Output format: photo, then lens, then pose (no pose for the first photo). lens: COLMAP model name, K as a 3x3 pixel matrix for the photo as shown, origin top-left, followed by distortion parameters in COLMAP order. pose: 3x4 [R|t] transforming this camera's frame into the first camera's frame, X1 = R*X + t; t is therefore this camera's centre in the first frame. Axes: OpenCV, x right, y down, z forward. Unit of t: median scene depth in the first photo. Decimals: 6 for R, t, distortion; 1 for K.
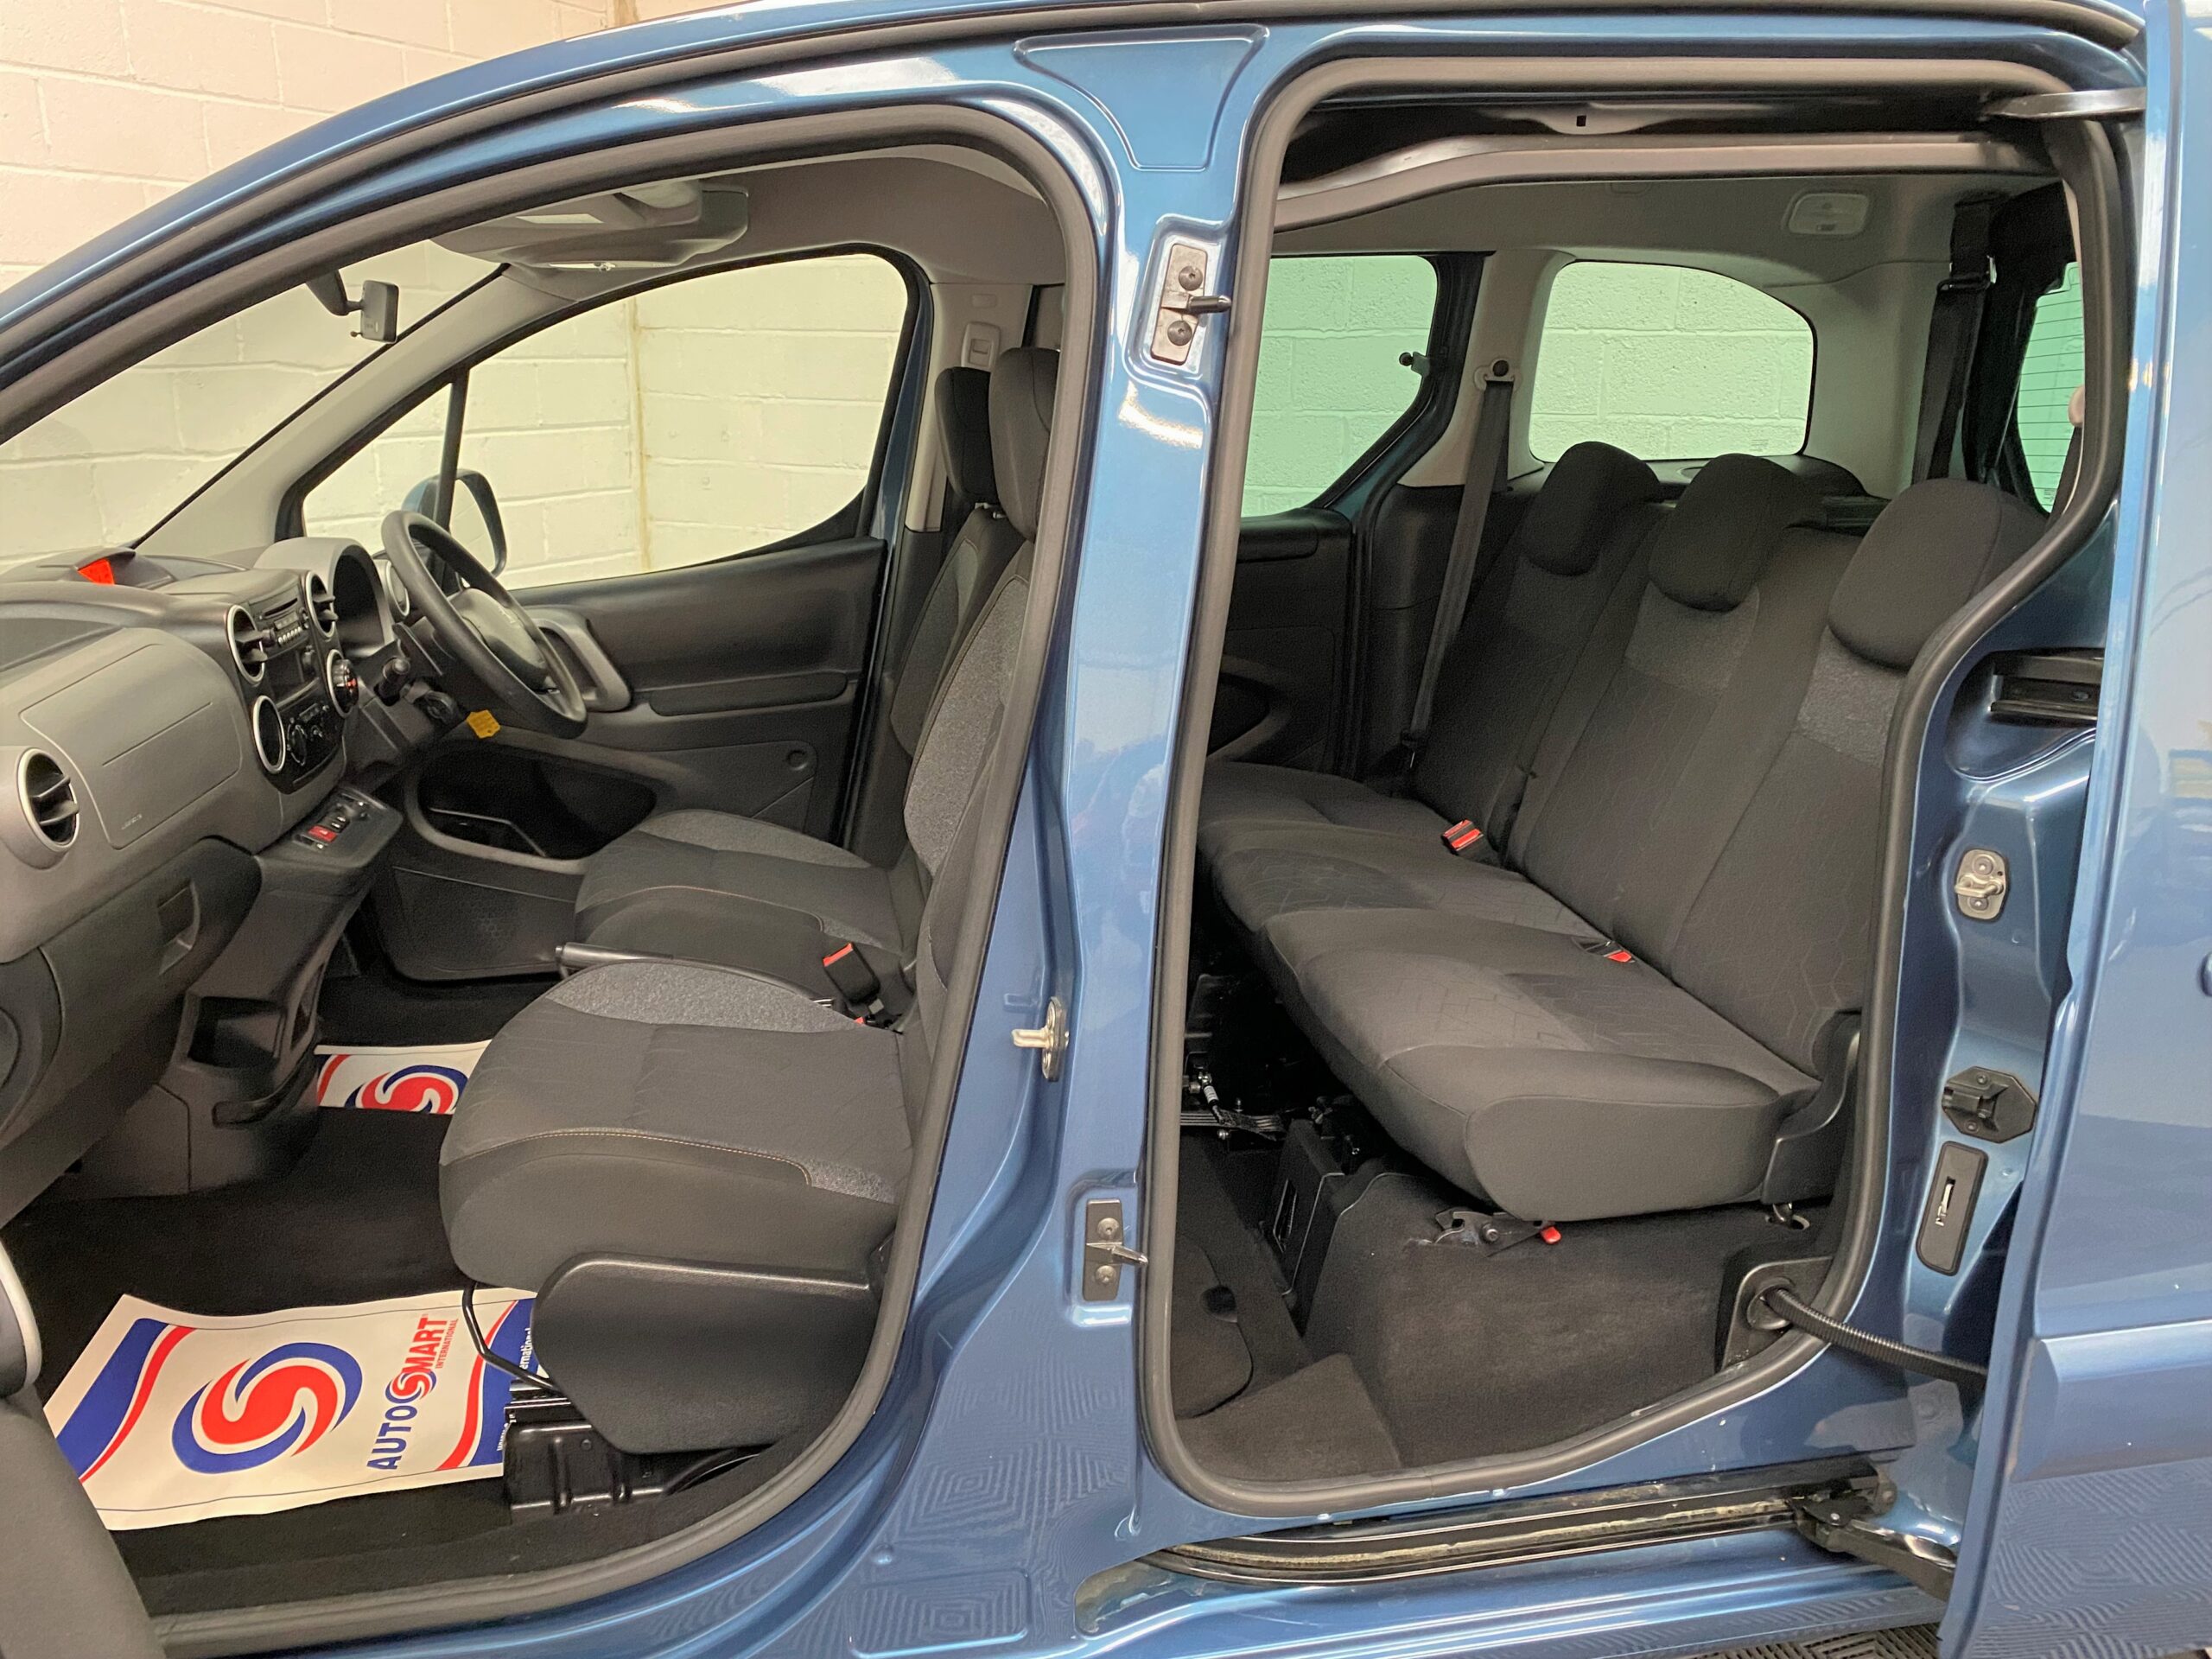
lens RADIAL K [[1667.0, 0, 1082.2], [0, 1667.0, 814.4], [0, 0, 1]] dist [0.000470, -0.005140]
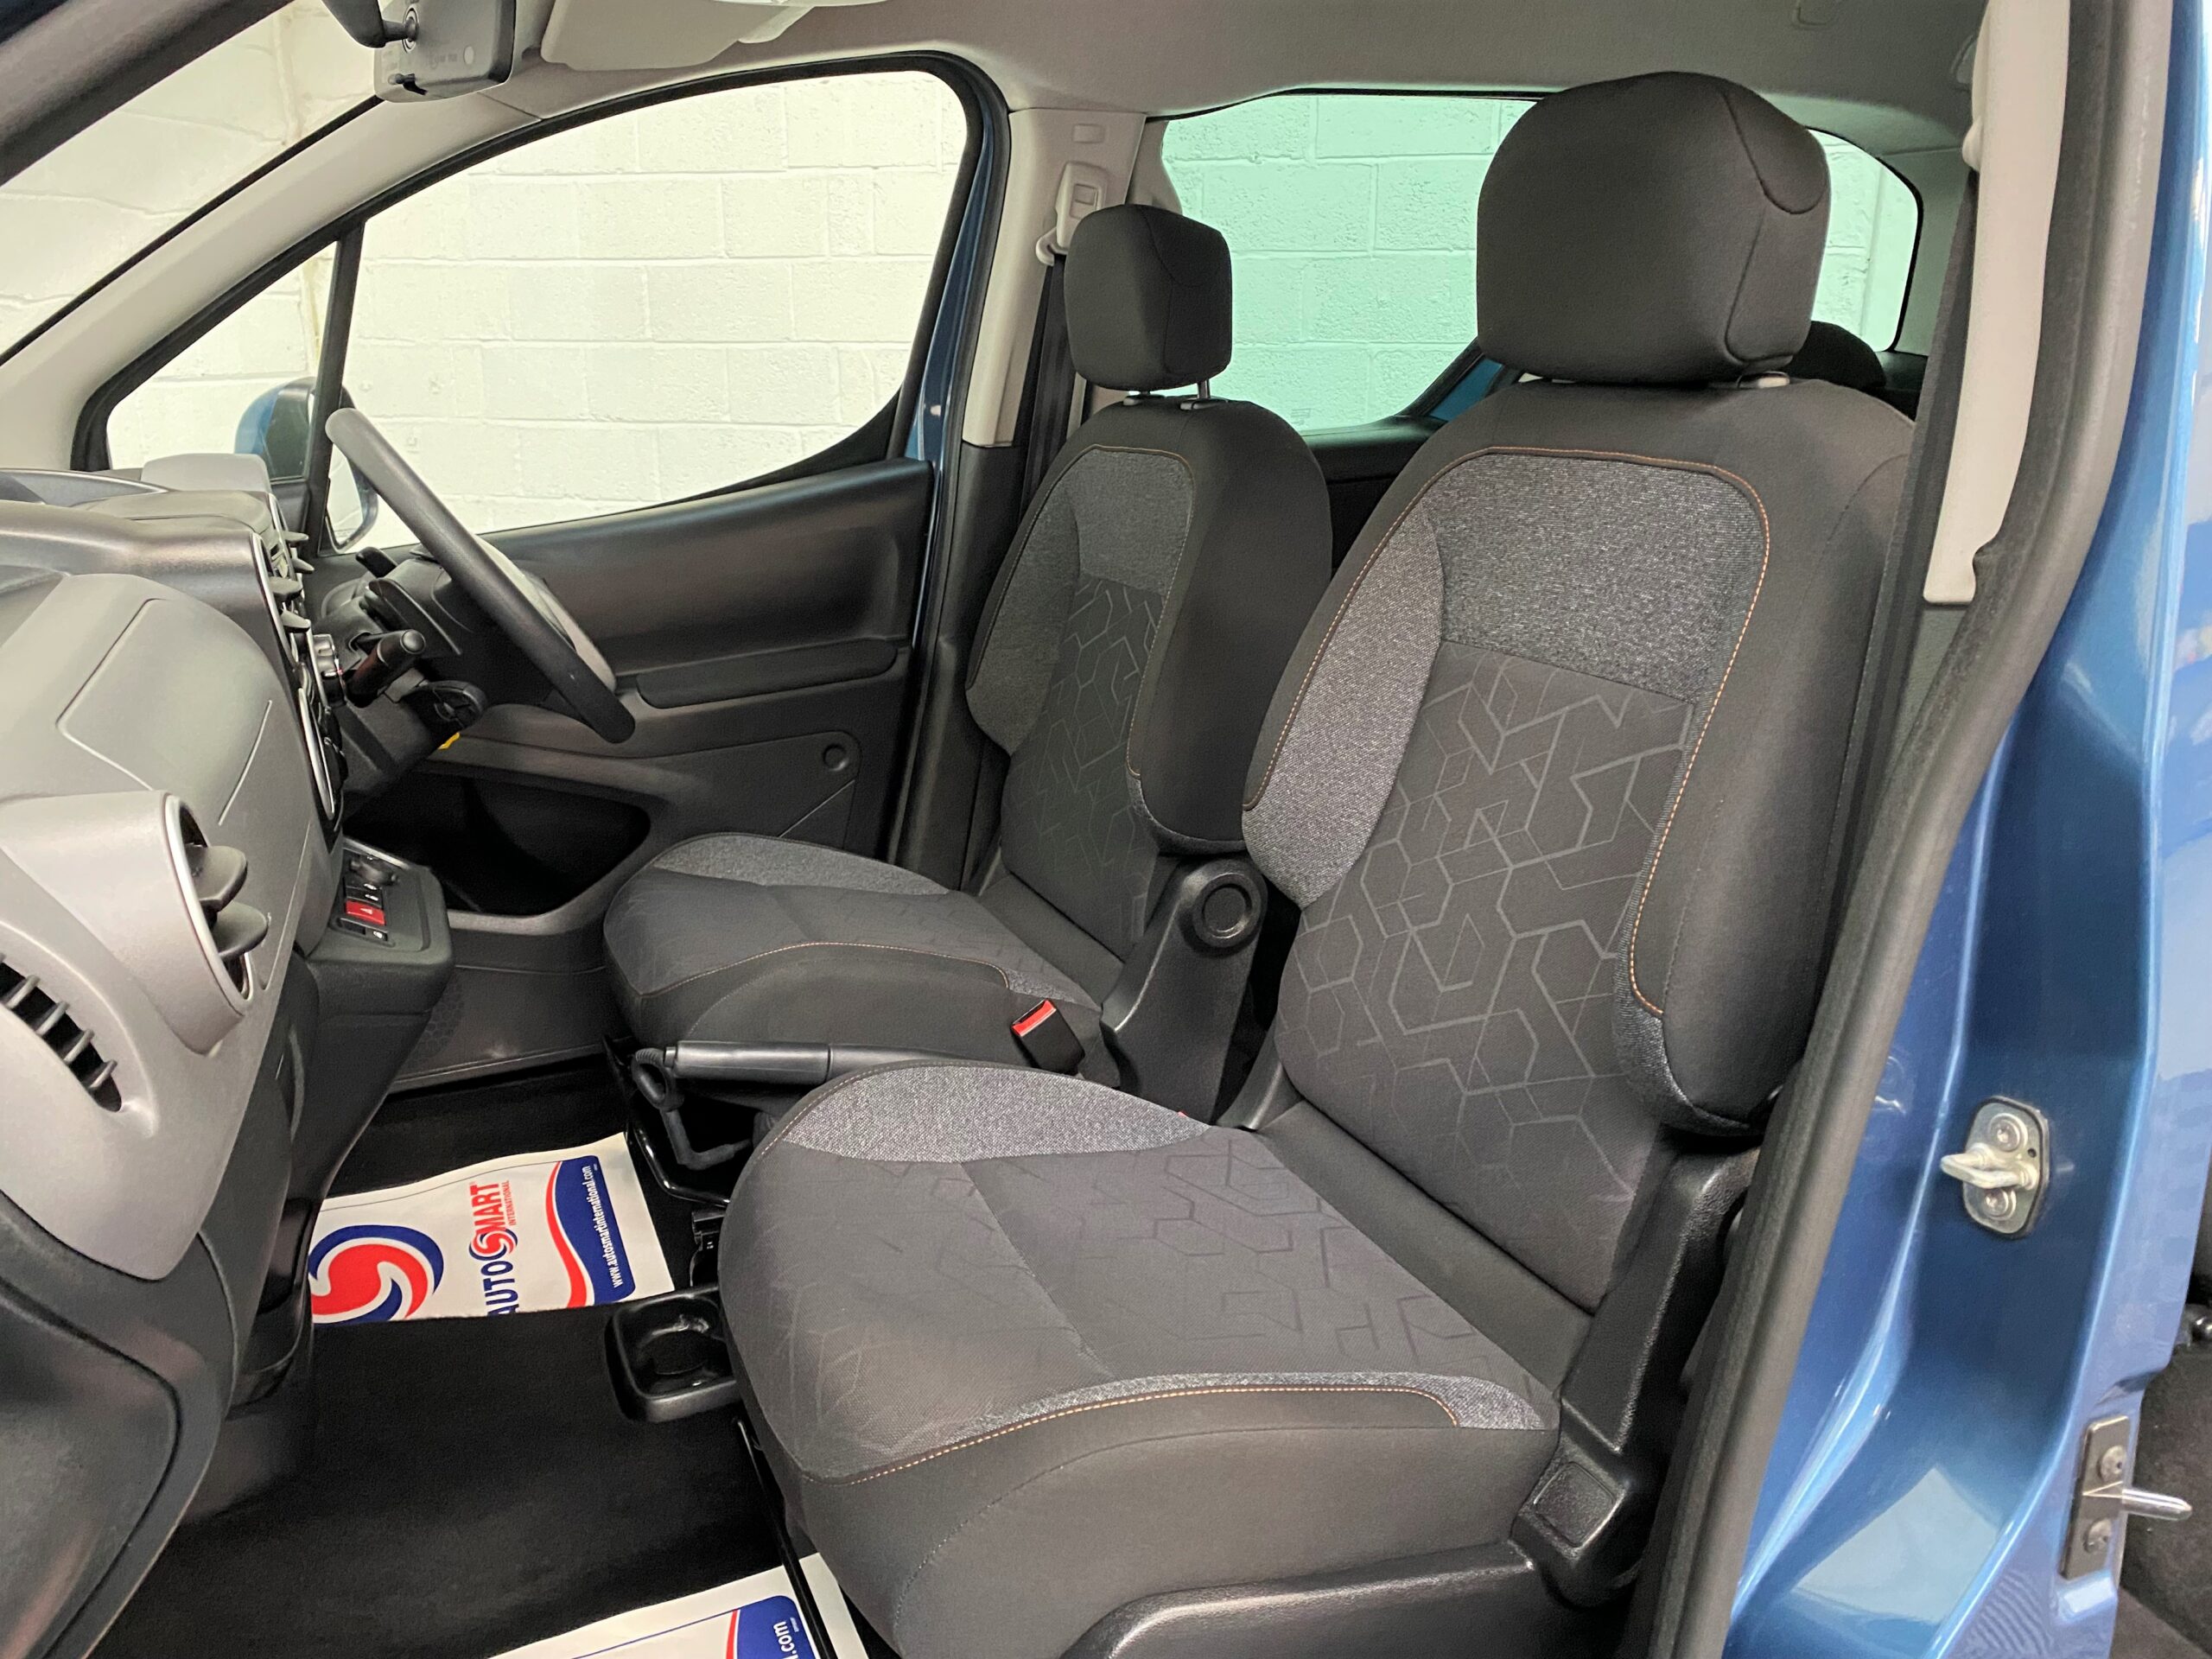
lens RADIAL K [[1653.5, 0, 1116.8], [0, 1653.5, 827.9], [0, 0, 1]] dist [0.062177, -0.107639]
pose [[0.970393, -0.072622, 0.230354, -0.257914], [0.067815, 0.997284, 0.028727, -0.015632], [-0.231815, -0.012255, 0.972683, 0.271909]]
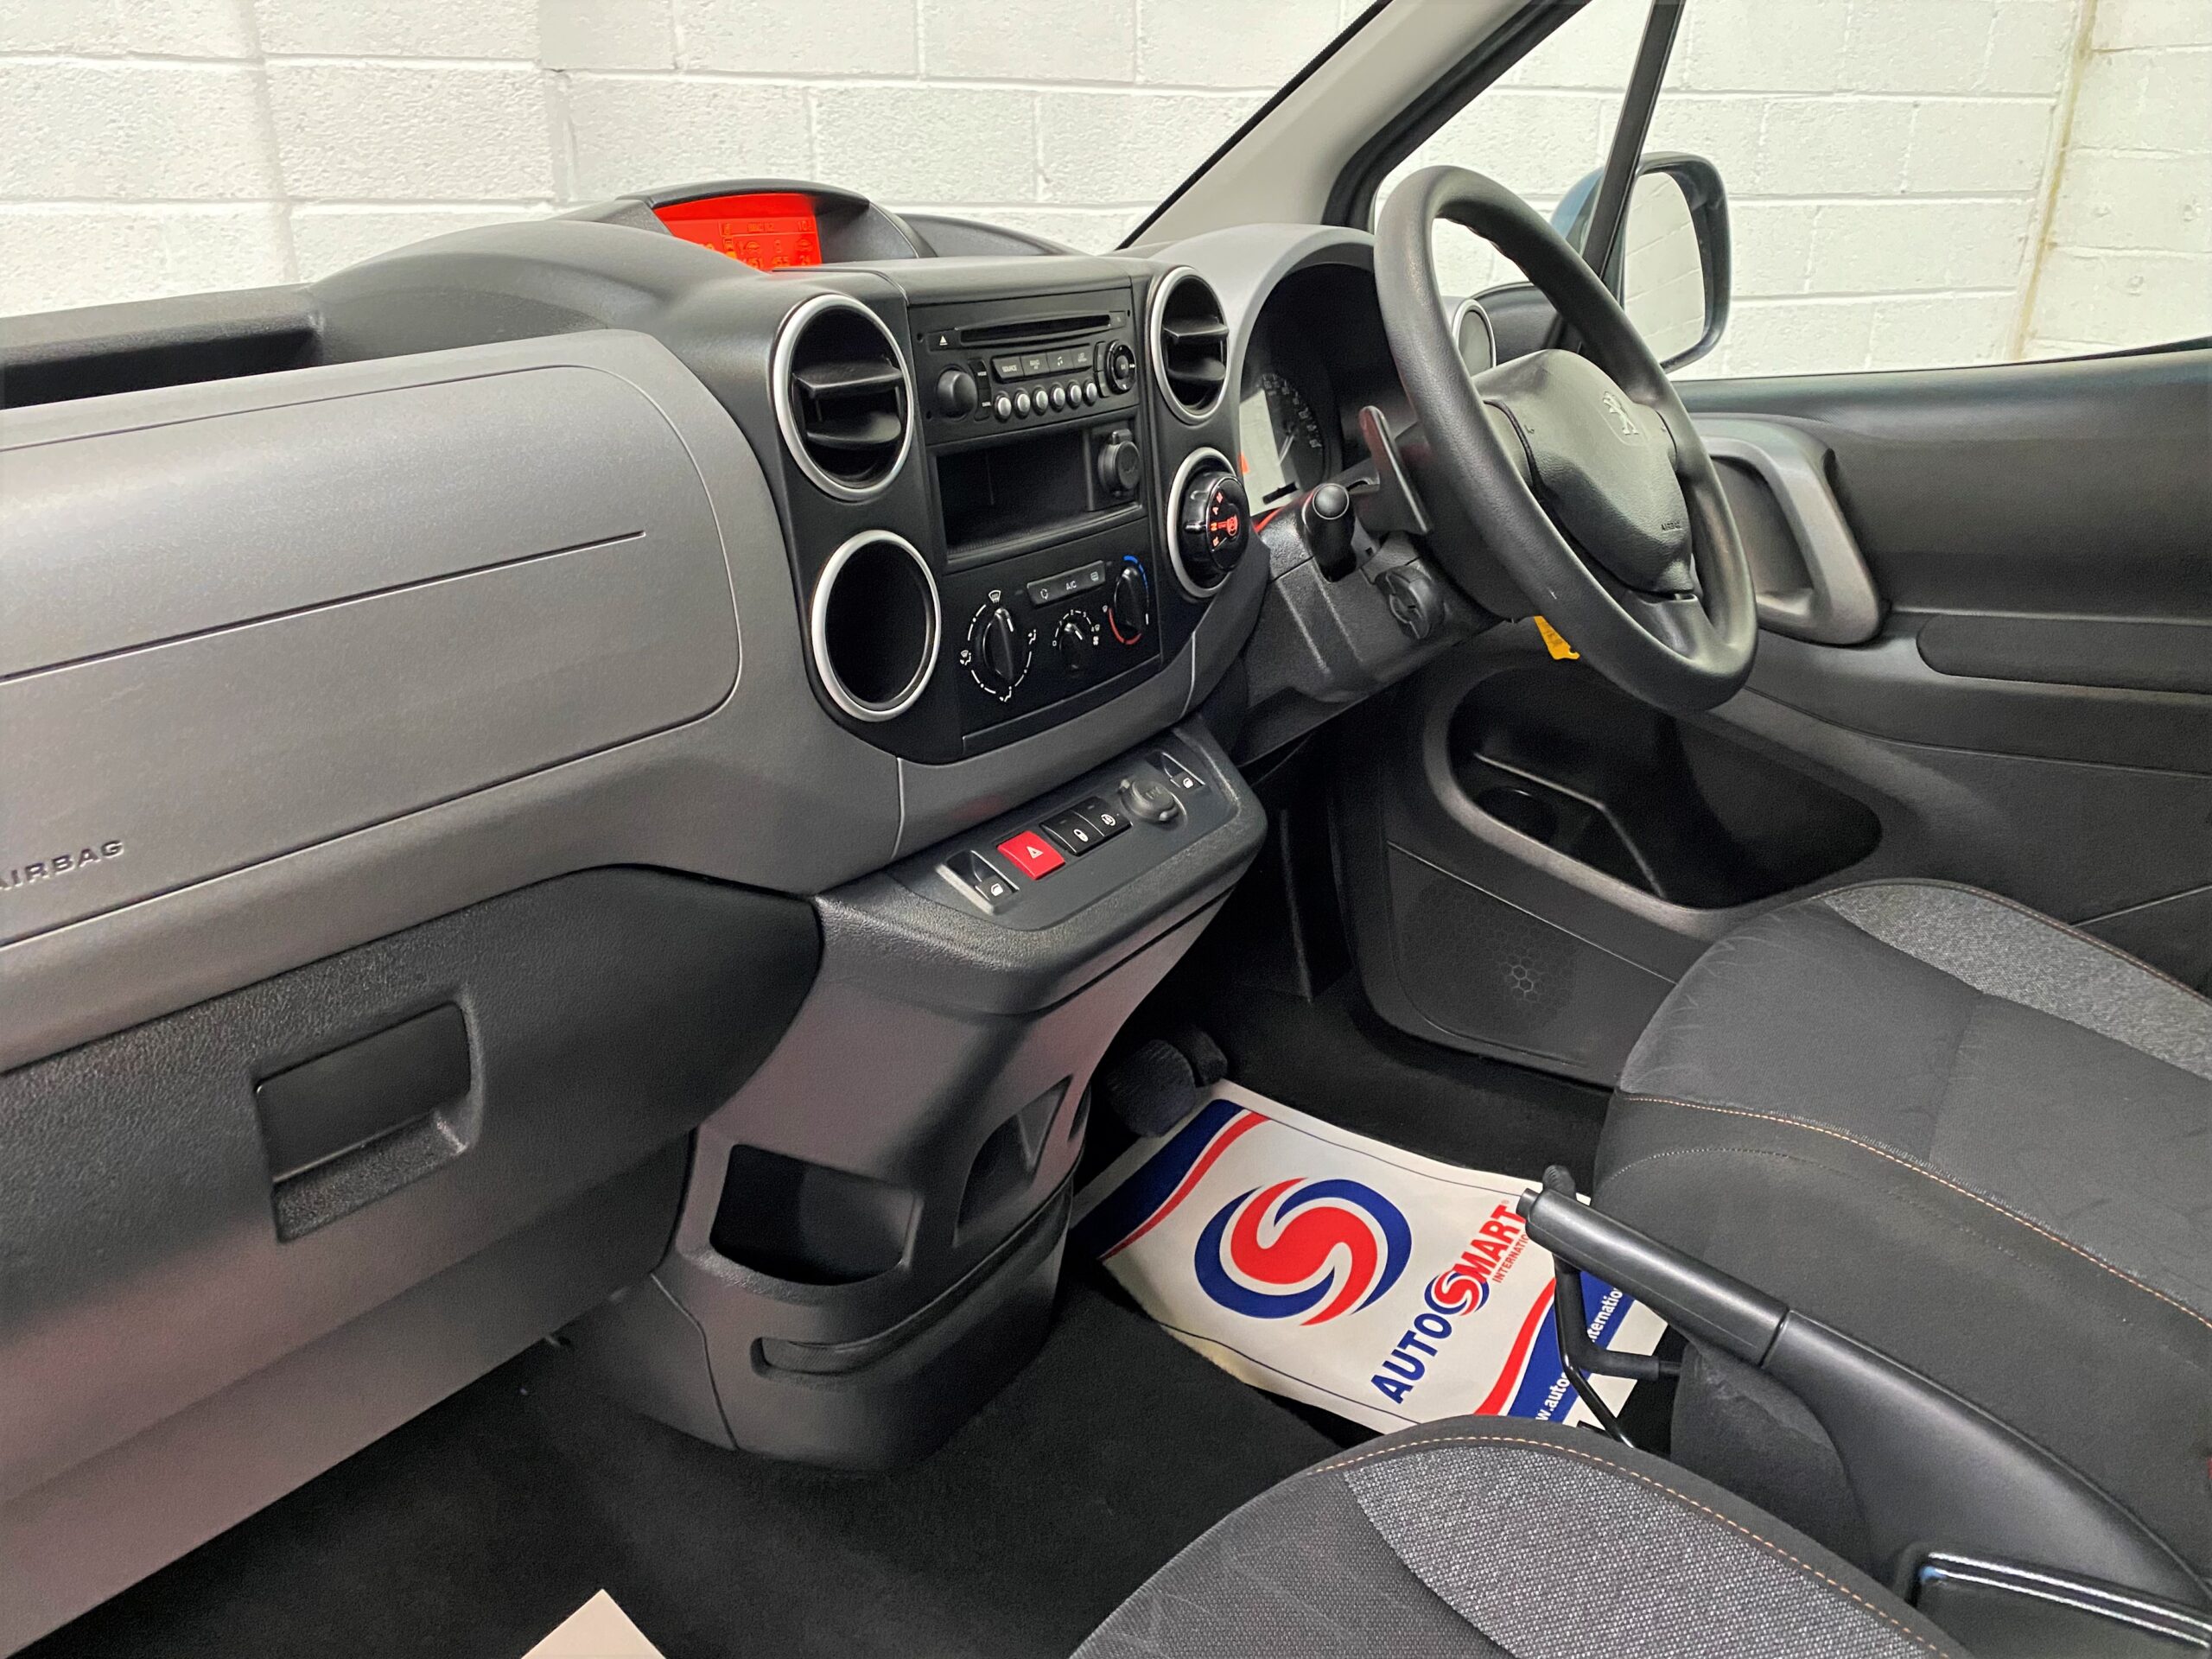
lens RADIAL K [[1725.1, 0, 1096.1], [0, 1725.1, 823.6], [0, 0, 1]] dist [0.023287, -0.007196]
pose [[0.742483, 0.238351, -0.626026, -0.124955], [-0.180027, 0.971173, 0.156245, -0.057396], [0.645221, -0.003308, 0.763989, 0.527006]]
